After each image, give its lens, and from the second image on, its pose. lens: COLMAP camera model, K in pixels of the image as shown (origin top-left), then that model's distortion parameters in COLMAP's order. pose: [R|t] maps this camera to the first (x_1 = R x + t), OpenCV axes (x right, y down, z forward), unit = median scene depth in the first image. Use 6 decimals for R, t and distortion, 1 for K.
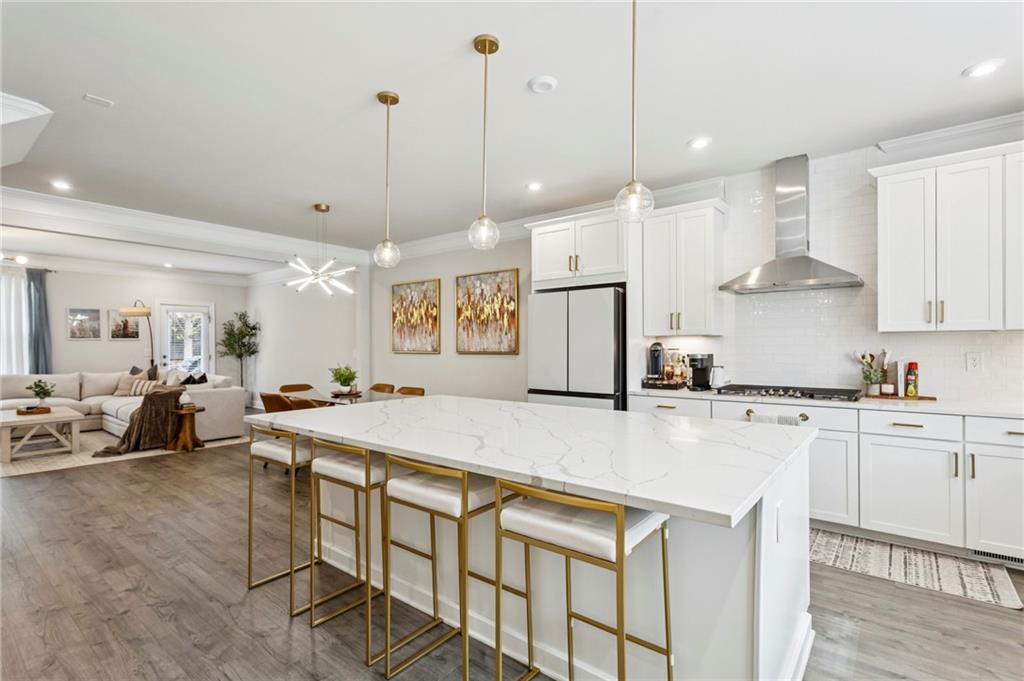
lens RADIAL K [[483.2, 0, 507.1], [0, 483.2, 336.4], [0, 0, 1]] dist [0.003339, 0.001777]
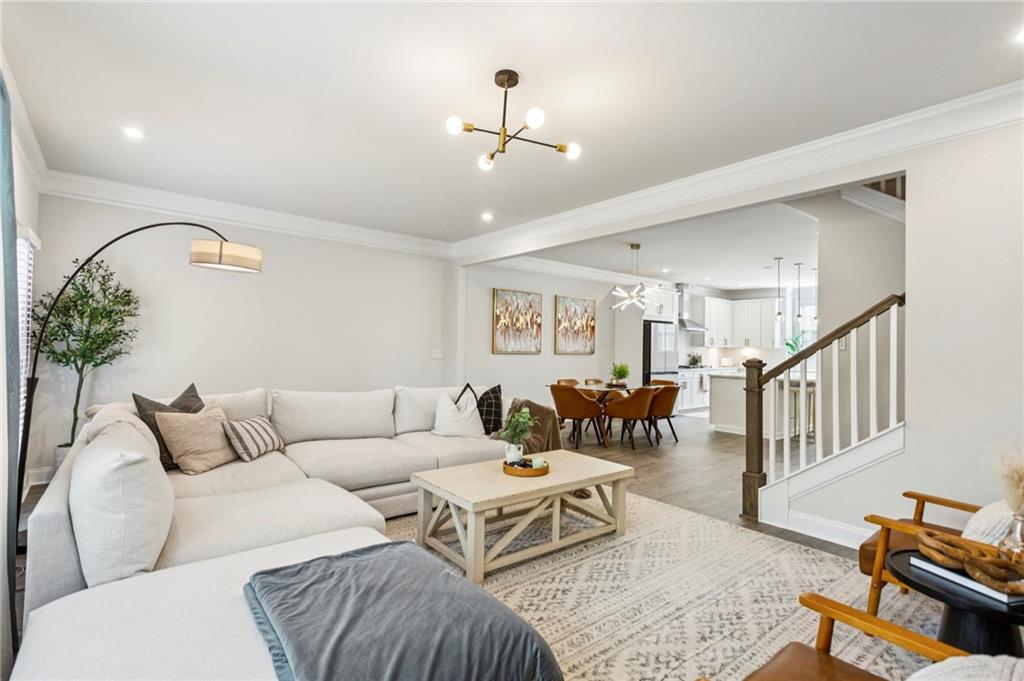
lens RADIAL K [[488.4, 0, 510.2], [0, 488.4, 337.1], [0, 0, 1]] dist [0.002598, 0.000670]
pose [[0.189749, 0.029362, 0.981394, -1.499220], [-0.035288, 0.999111, -0.023069, 0.026027], [-0.981198, -0.030254, 0.190616, 0.909087]]
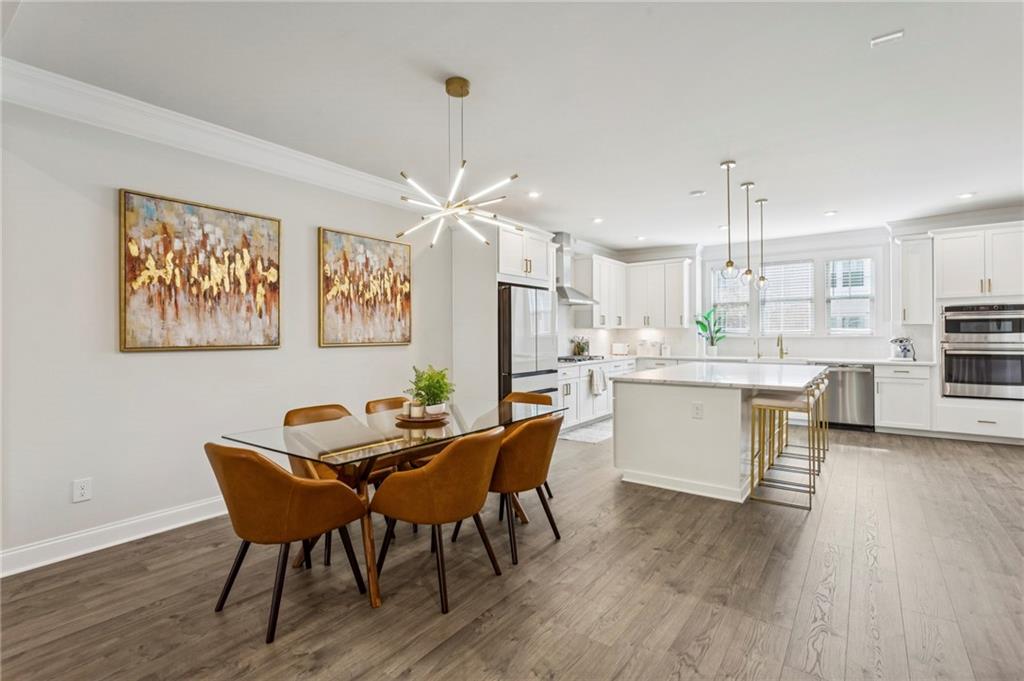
lens RADIAL K [[483.2, 0, 507.1], [0, 483.2, 336.4], [0, 0, 1]] dist [0.003339, 0.001777]
pose [[-0.039982, 0.000767, 0.999200, -0.795391], [-0.012503, 0.999921, -0.001268, 0.020241], [-0.999122, -0.012544, -0.039969, 0.812077]]
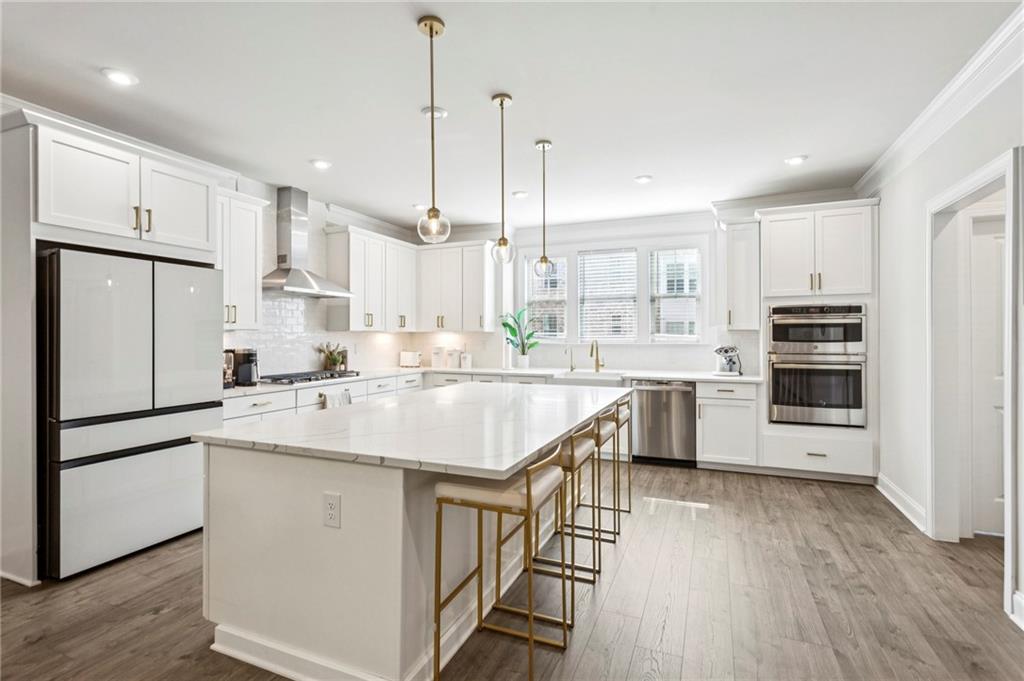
lens RADIAL K [[488.4, 0, 510.2], [0, 488.4, 337.1], [0, 0, 1]] dist [0.002598, 0.000670]
pose [[-0.278699, 0.002644, 0.960375, -0.489320], [-0.015970, 0.999845, -0.007387, 0.007071], [-0.960246, -0.017396, -0.278613, 0.513679]]
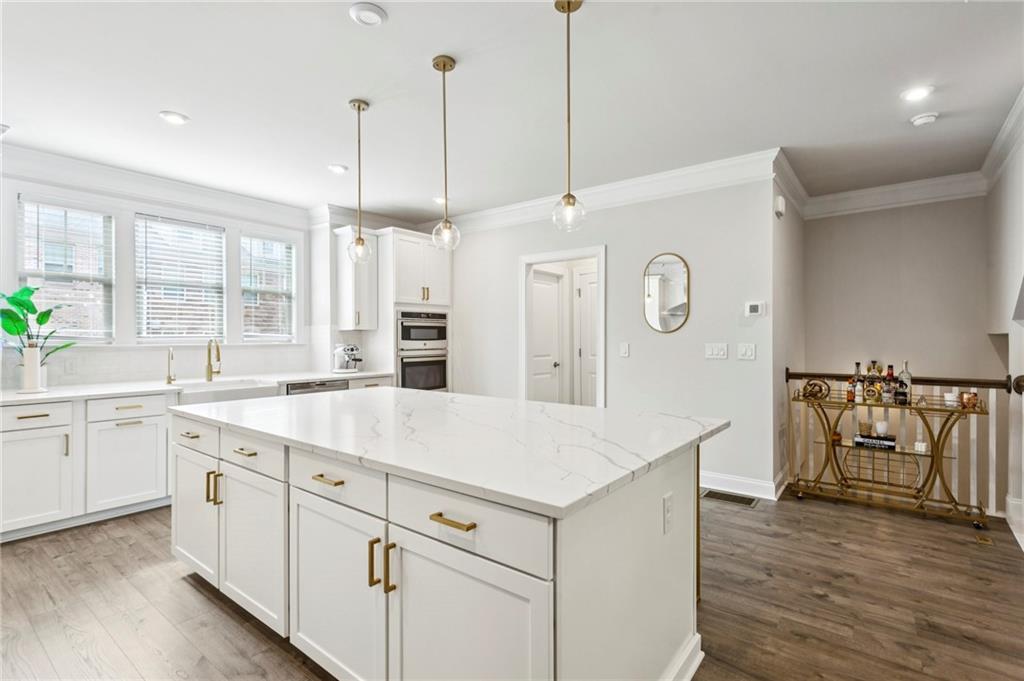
lens RADIAL K [[488.4, 0, 510.2], [0, 488.4, 337.1], [0, 0, 1]] dist [0.002598, 0.000670]
pose [[-0.999801, 0.004210, -0.019503, -0.065997], [0.004628, 0.999760, -0.021416, 0.016737], [0.019408, -0.021502, -0.999580, 0.818817]]
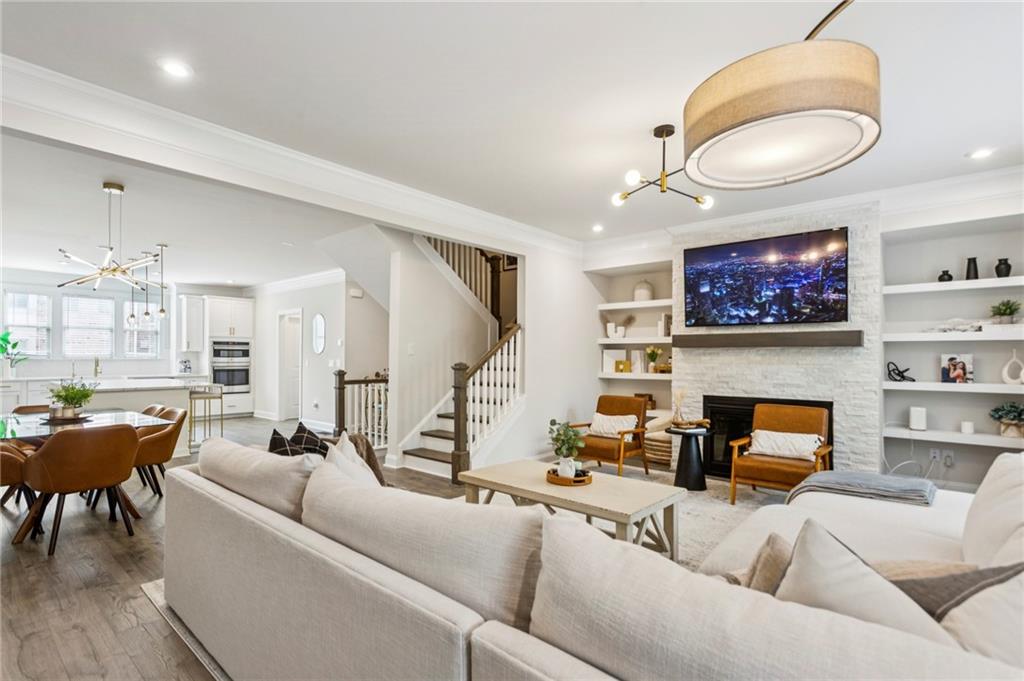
lens RADIAL K [[500.9, 0, 512.4], [0, 500.9, 357.2], [0, 0, 1]] dist [0.002150, 0.000626]
pose [[-0.999584, 0.000161, 0.028841, -0.921947], [-0.000396, 0.999814, -0.019294, 0.034211], [-0.028839, -0.019297, -0.999398, 1.551226]]
